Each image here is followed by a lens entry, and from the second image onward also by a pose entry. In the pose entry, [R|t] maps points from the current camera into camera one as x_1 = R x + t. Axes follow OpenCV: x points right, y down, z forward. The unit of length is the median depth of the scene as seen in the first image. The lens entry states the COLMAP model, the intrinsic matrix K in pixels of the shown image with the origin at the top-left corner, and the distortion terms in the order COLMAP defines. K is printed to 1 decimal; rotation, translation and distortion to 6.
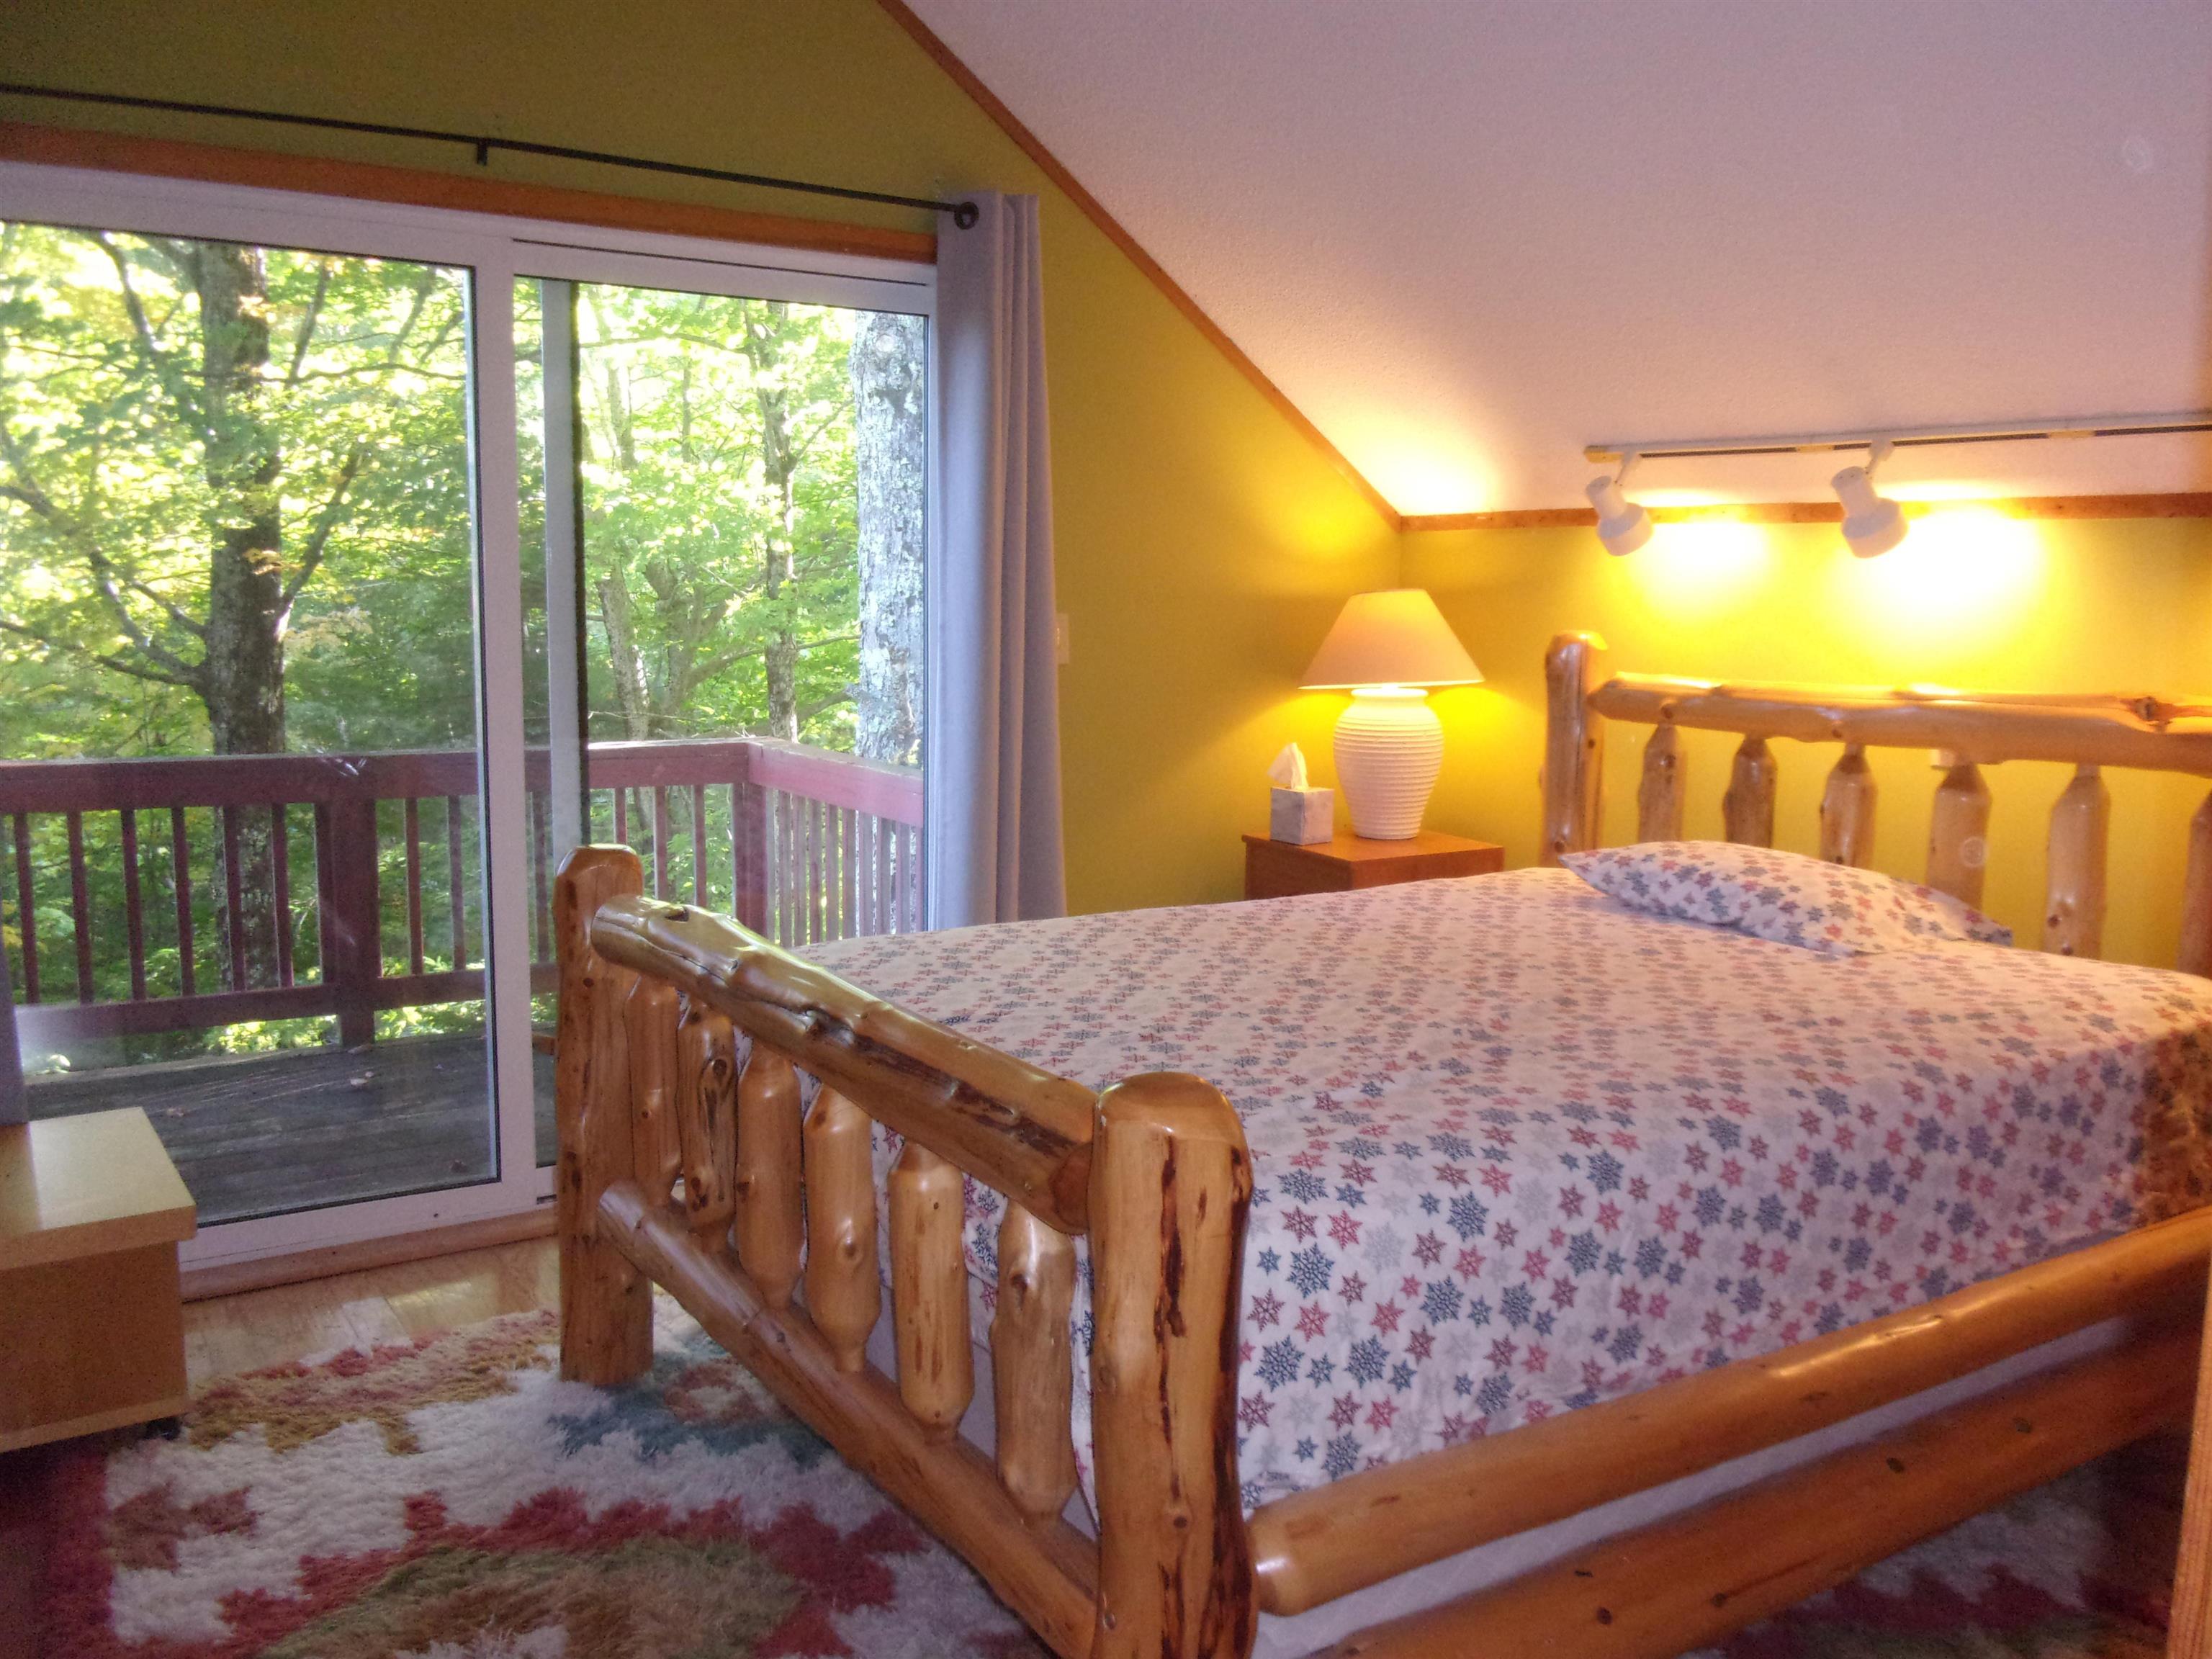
lens RADIAL K [[1814.0, 0, 1106.0], [0, 1814.0, 829.5], [0, 0, 1]] dist [0.046829, -0.112948]
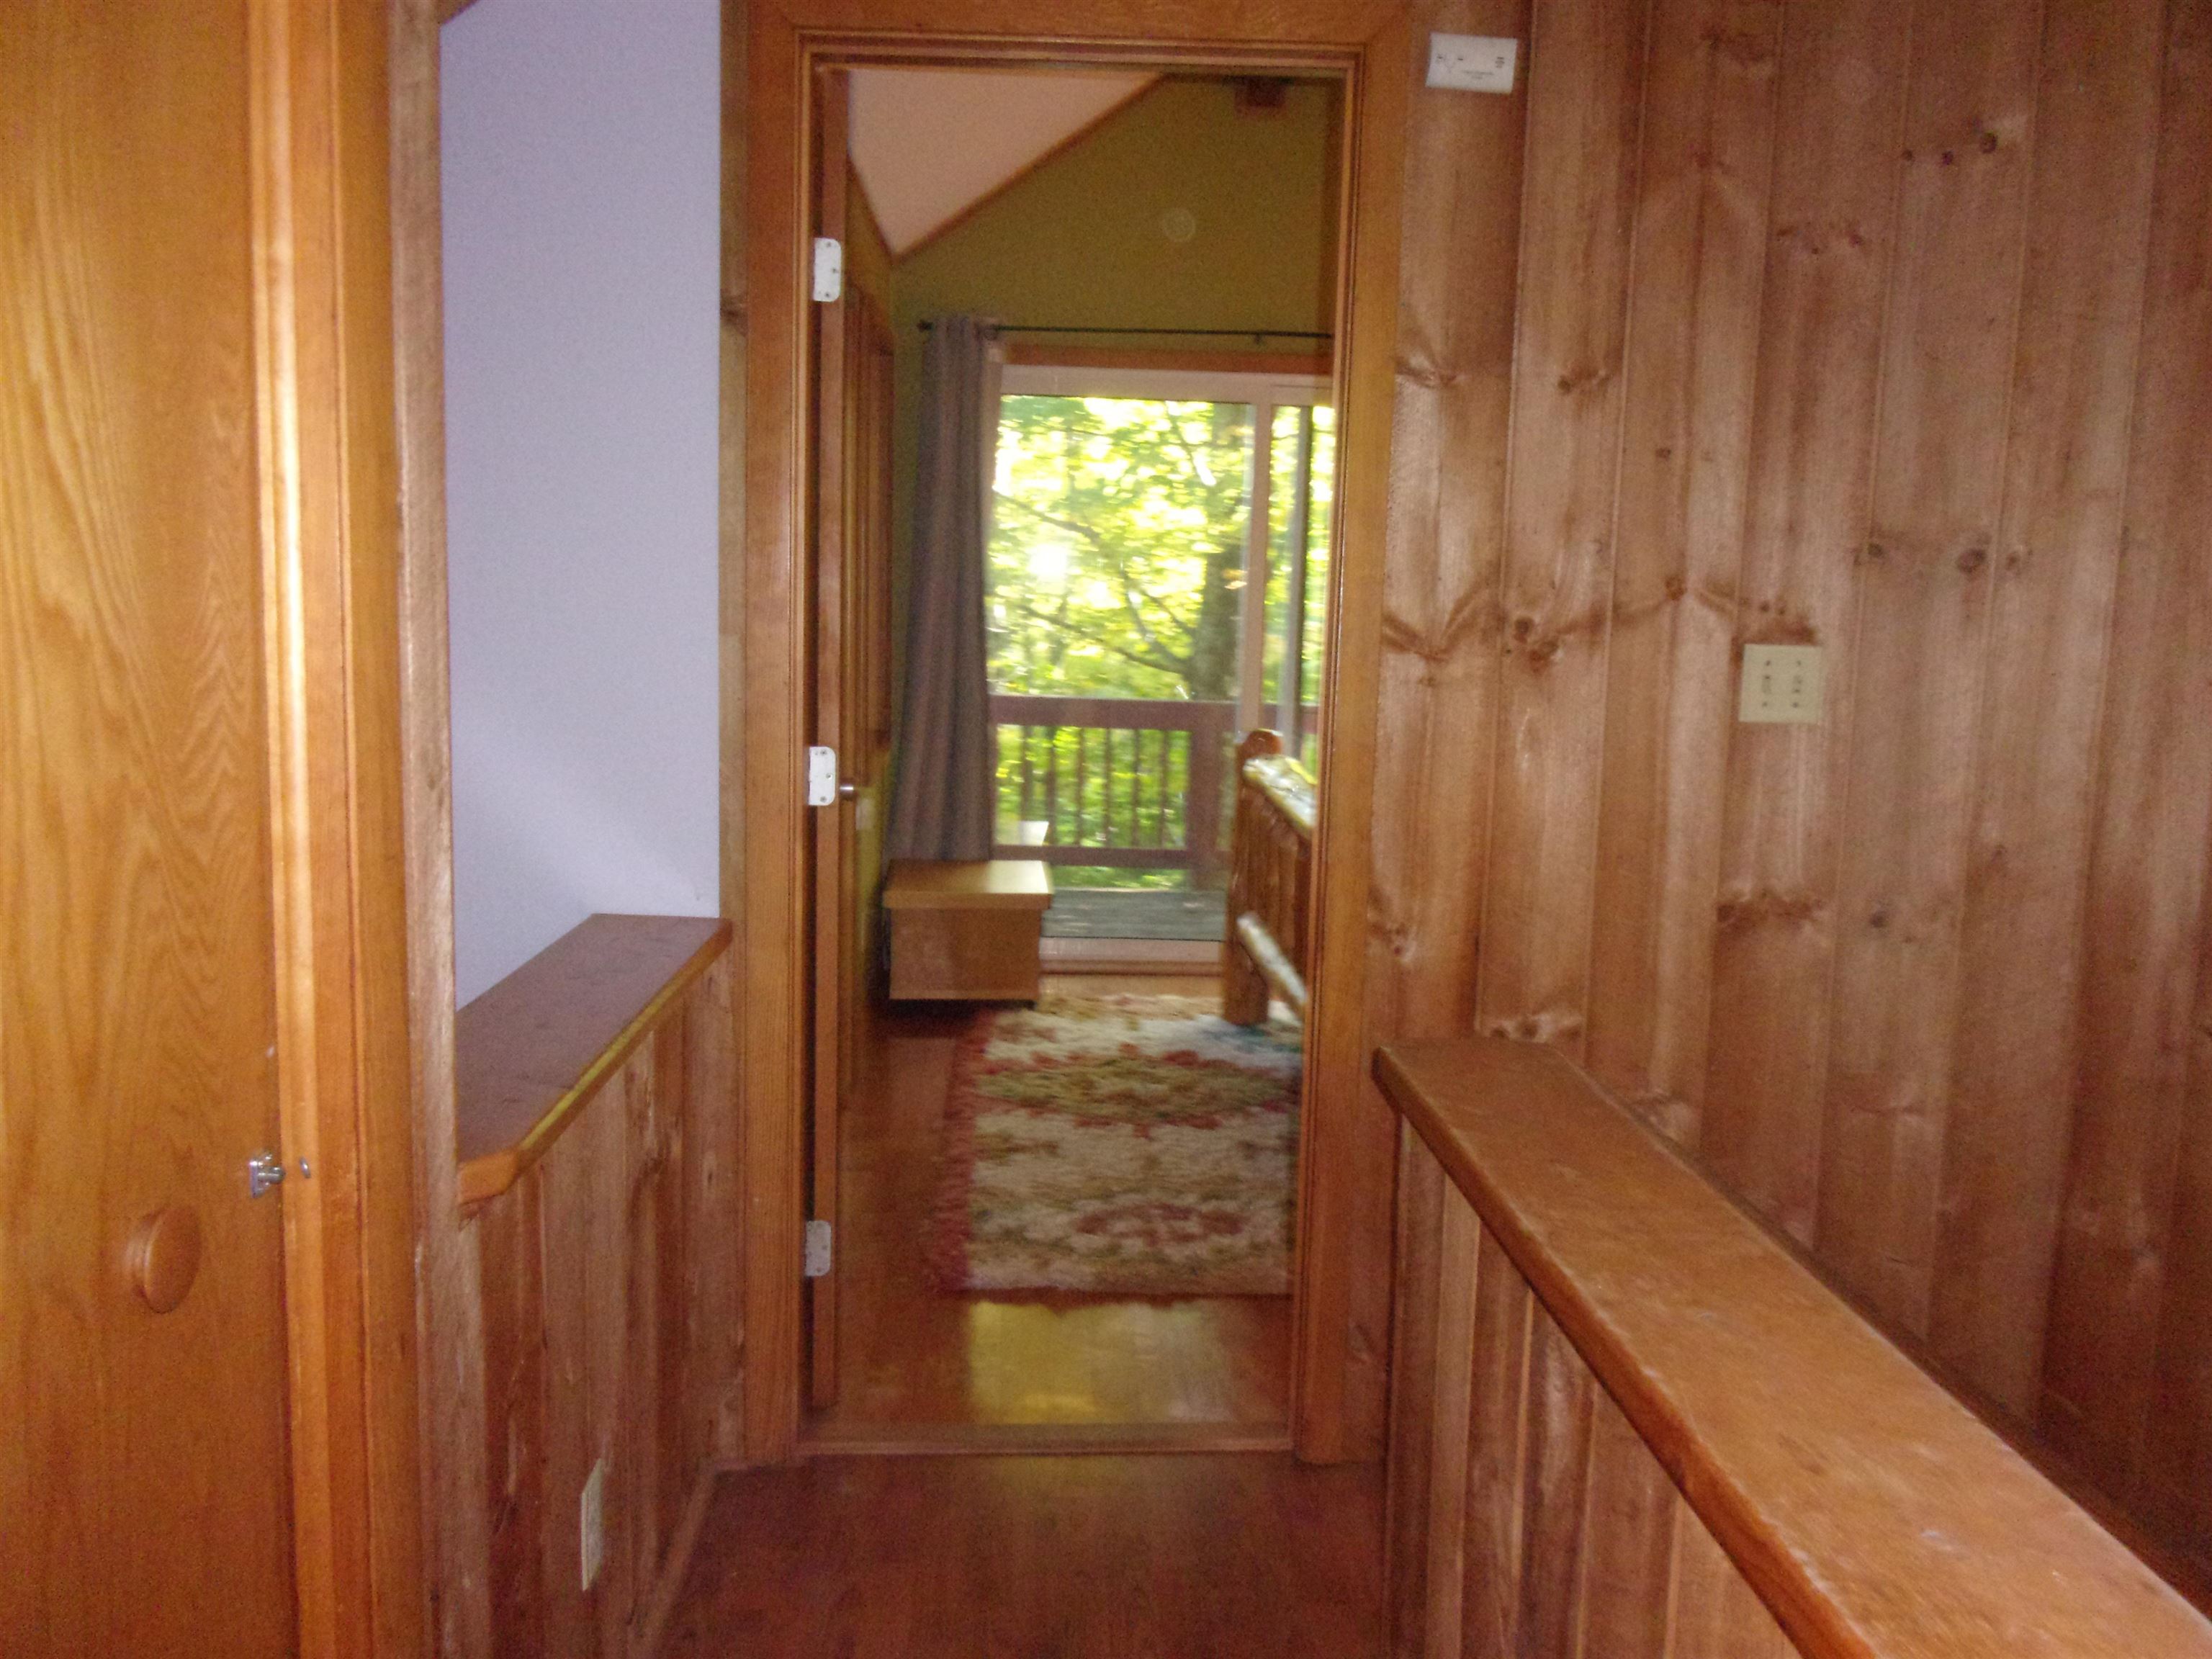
lens RADIAL K [[1814.0, 0, 1106.0], [0, 1814.0, 829.5], [0, 0, 1]] dist [0.046829, -0.112948]
pose [[0.858665, 0.074116, -0.507151, 0.417053], [-0.080164, 0.996732, 0.009938, 0.083528], [0.506230, 0.032122, 0.861800, -0.515984]]
